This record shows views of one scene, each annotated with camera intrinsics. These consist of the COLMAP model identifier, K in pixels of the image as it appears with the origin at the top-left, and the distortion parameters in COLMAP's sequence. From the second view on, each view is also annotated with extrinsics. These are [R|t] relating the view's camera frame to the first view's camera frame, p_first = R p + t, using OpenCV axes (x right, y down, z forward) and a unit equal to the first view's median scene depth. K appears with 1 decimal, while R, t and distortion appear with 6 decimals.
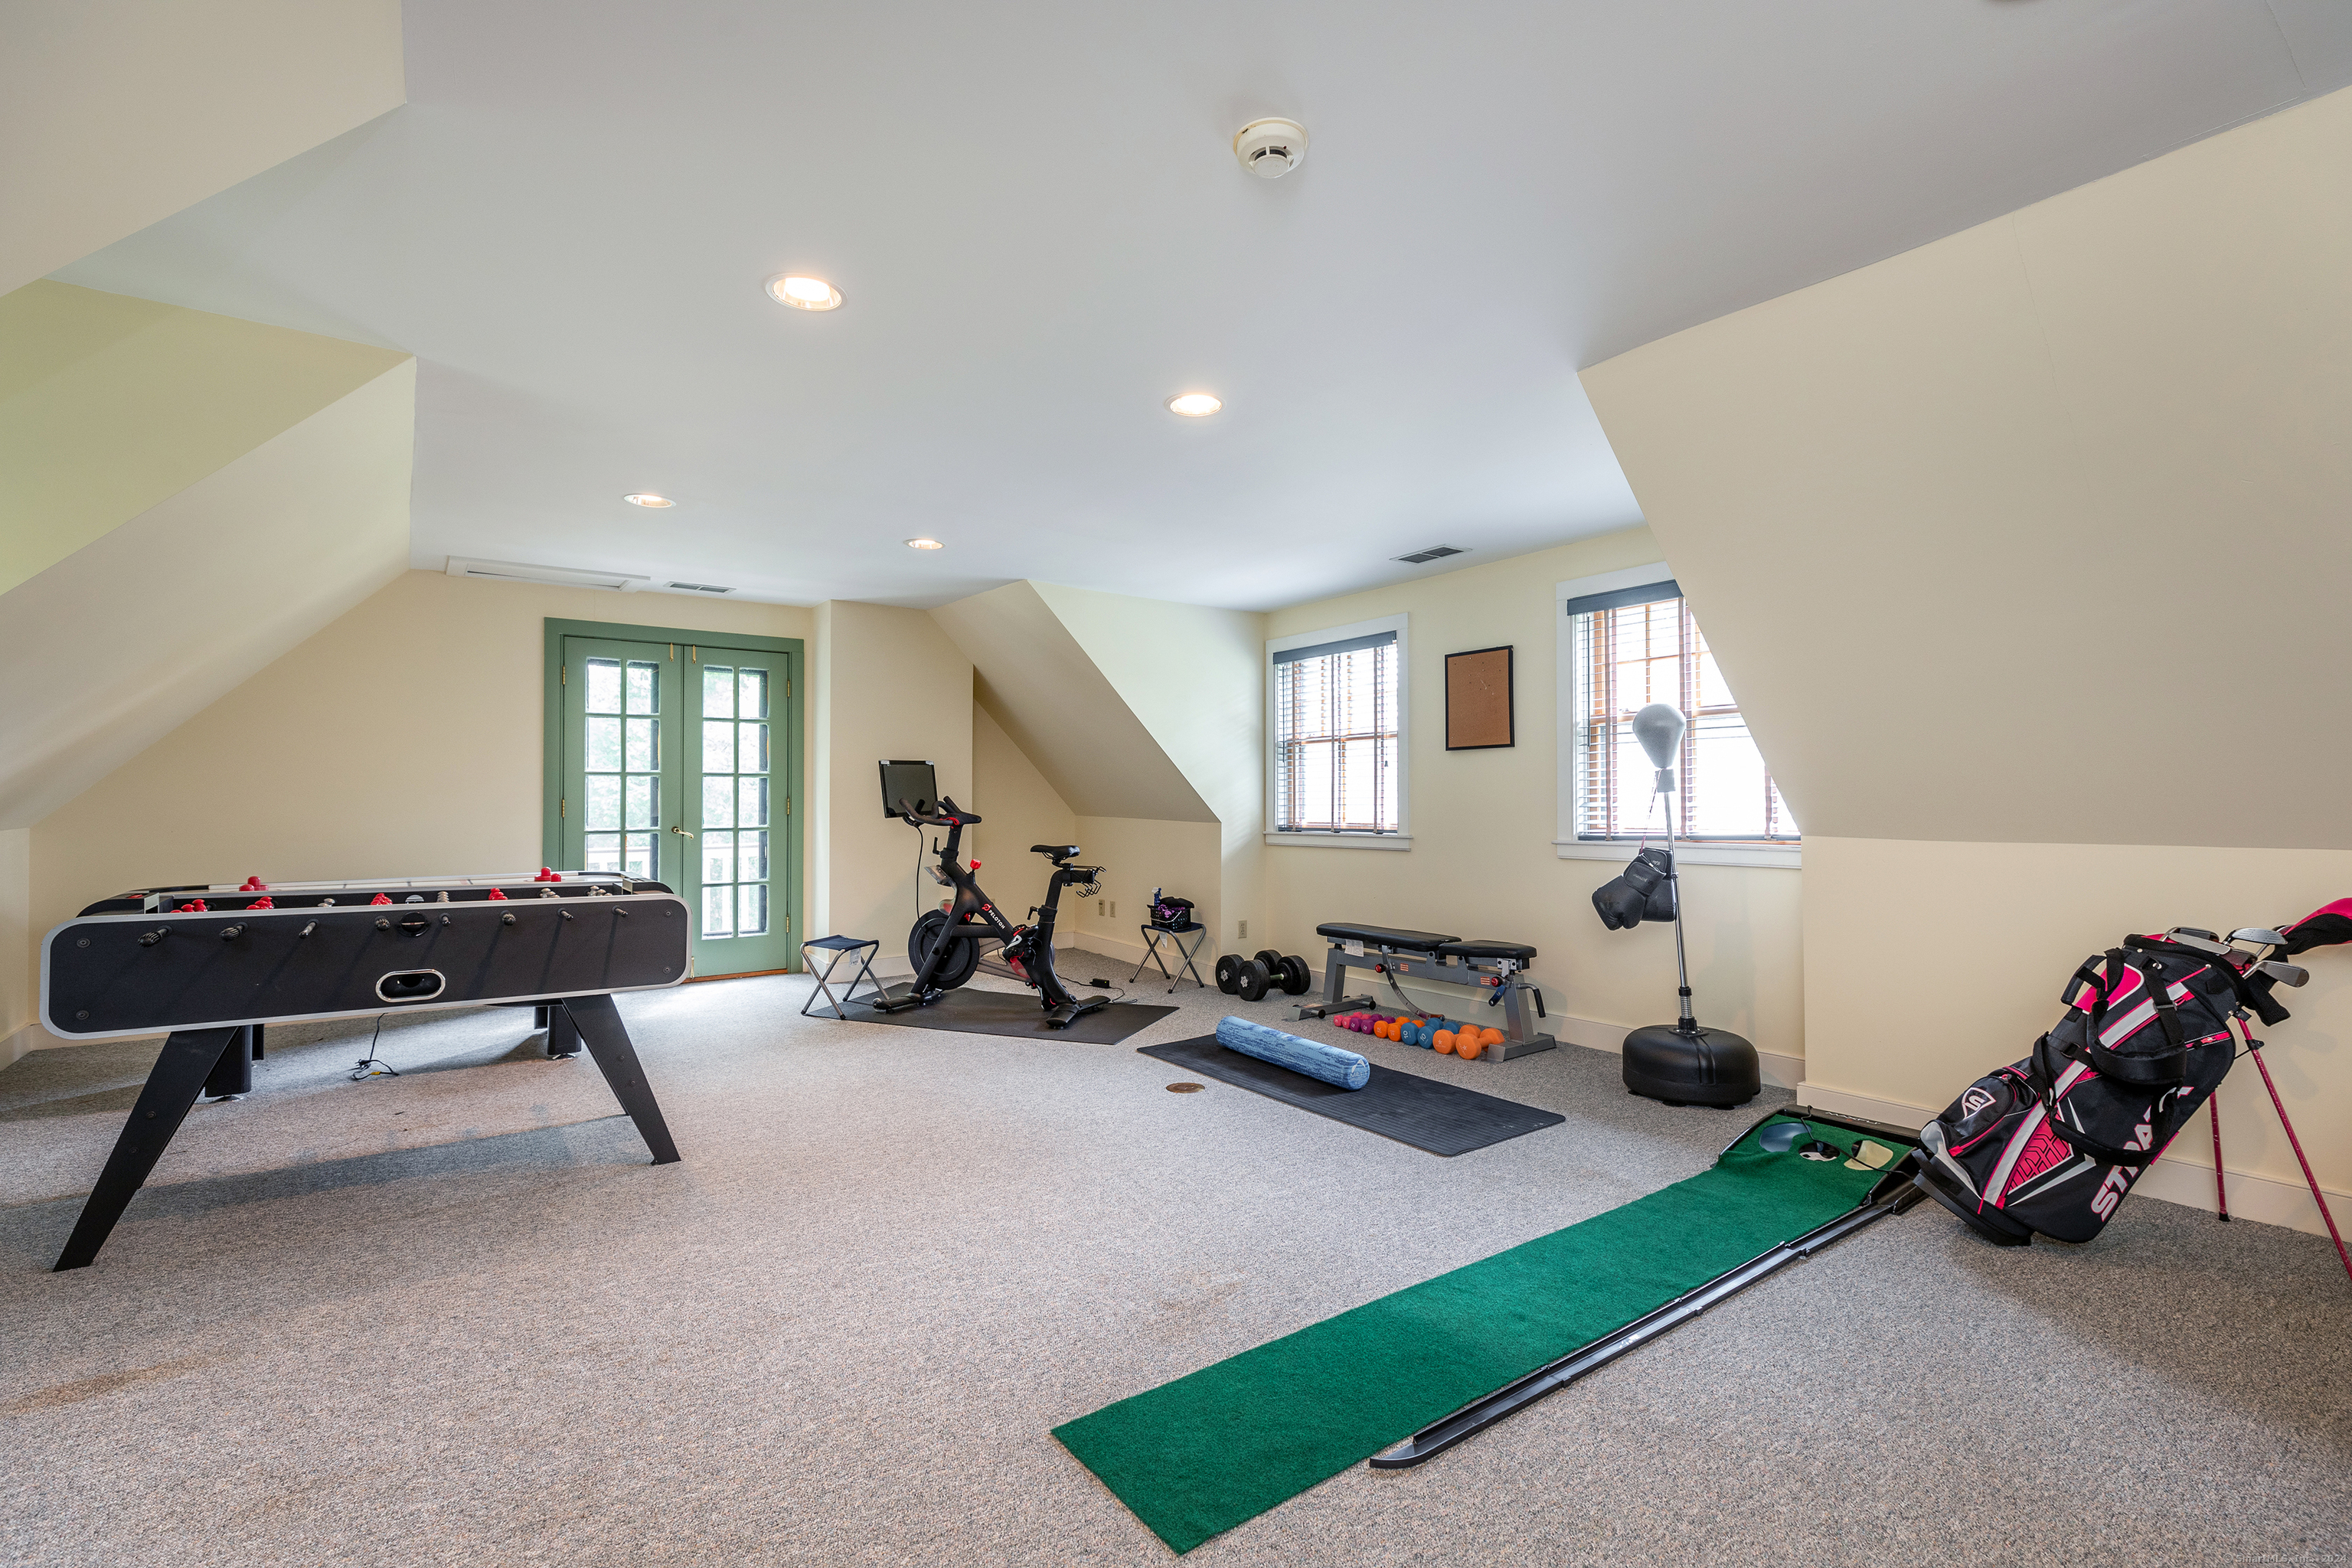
lens RADIAL K [[1057.8, 0, 1183.4], [0, 1057.8, 792.0], [0, 0, 1]] dist [0.020644, -0.003447]
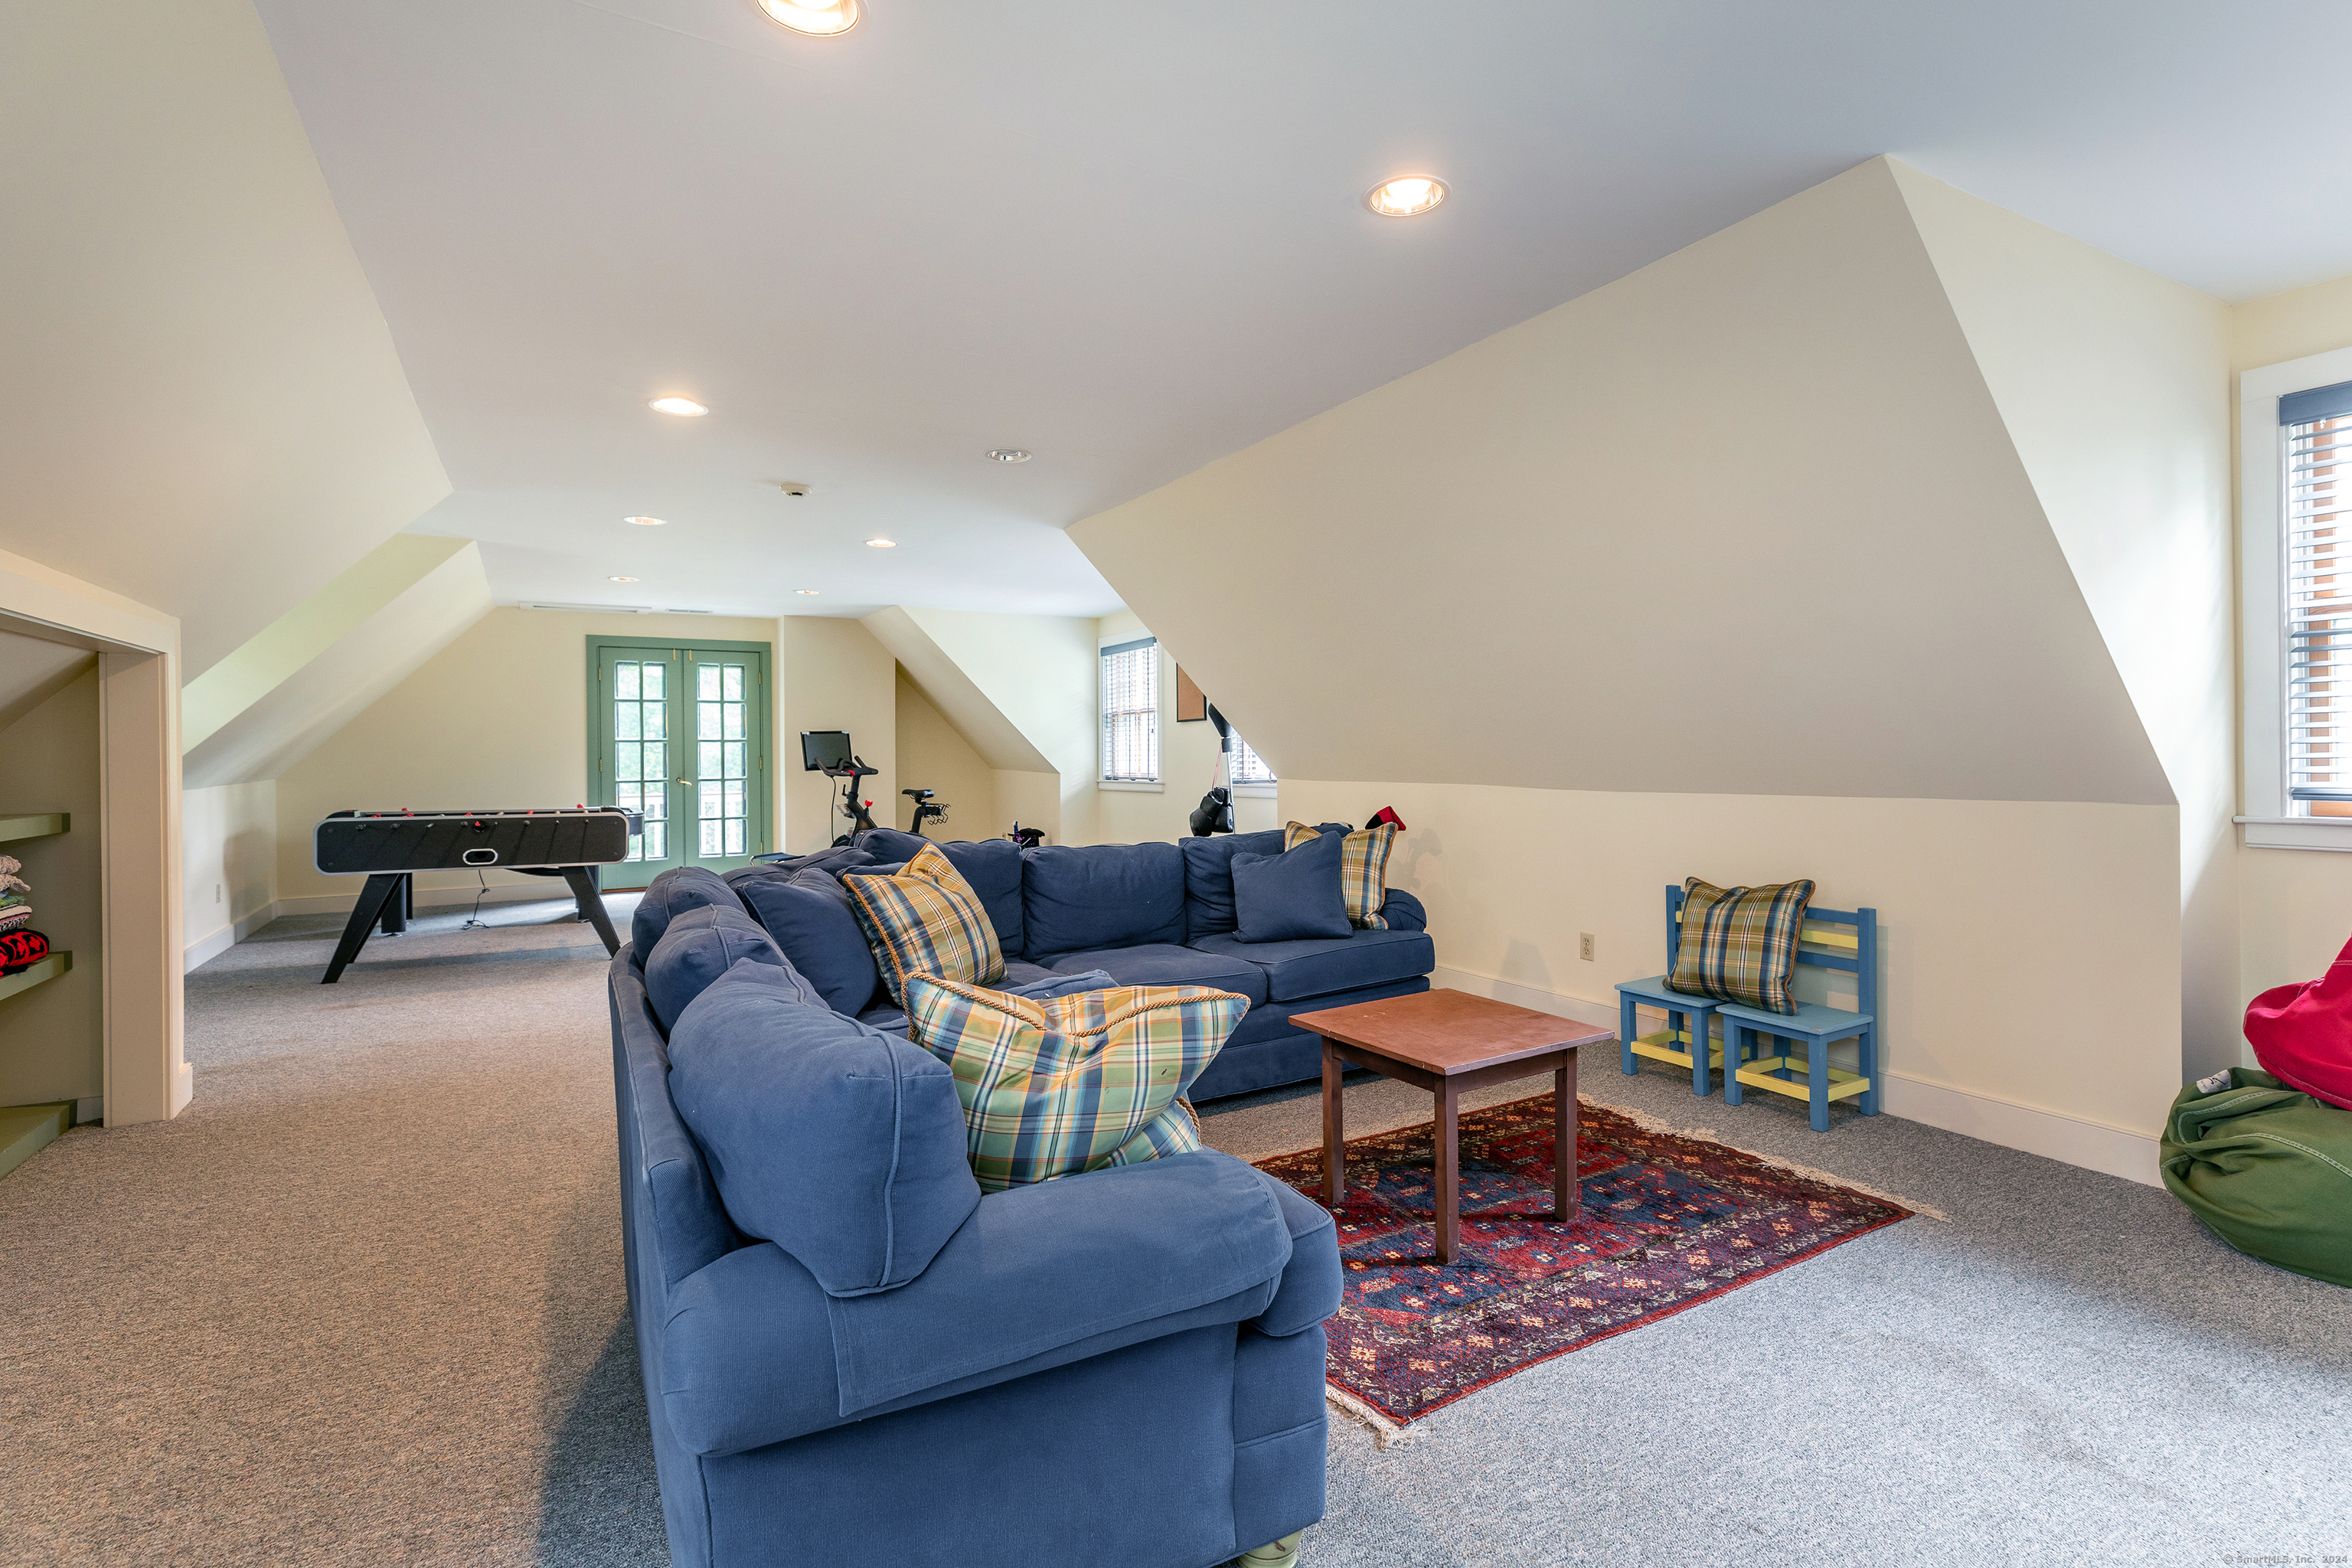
lens RADIAL K [[1081.1, 0, 1172.1], [0, 1081.1, 766.1], [0, 0, 1]] dist [0.033931, 0.000687]
pose [[0.994591, -0.005053, -0.103743, 0.358776], [0.007077, 0.999791, 0.019156, -0.007190], [0.103625, -0.019786, 0.994420, -0.414381]]
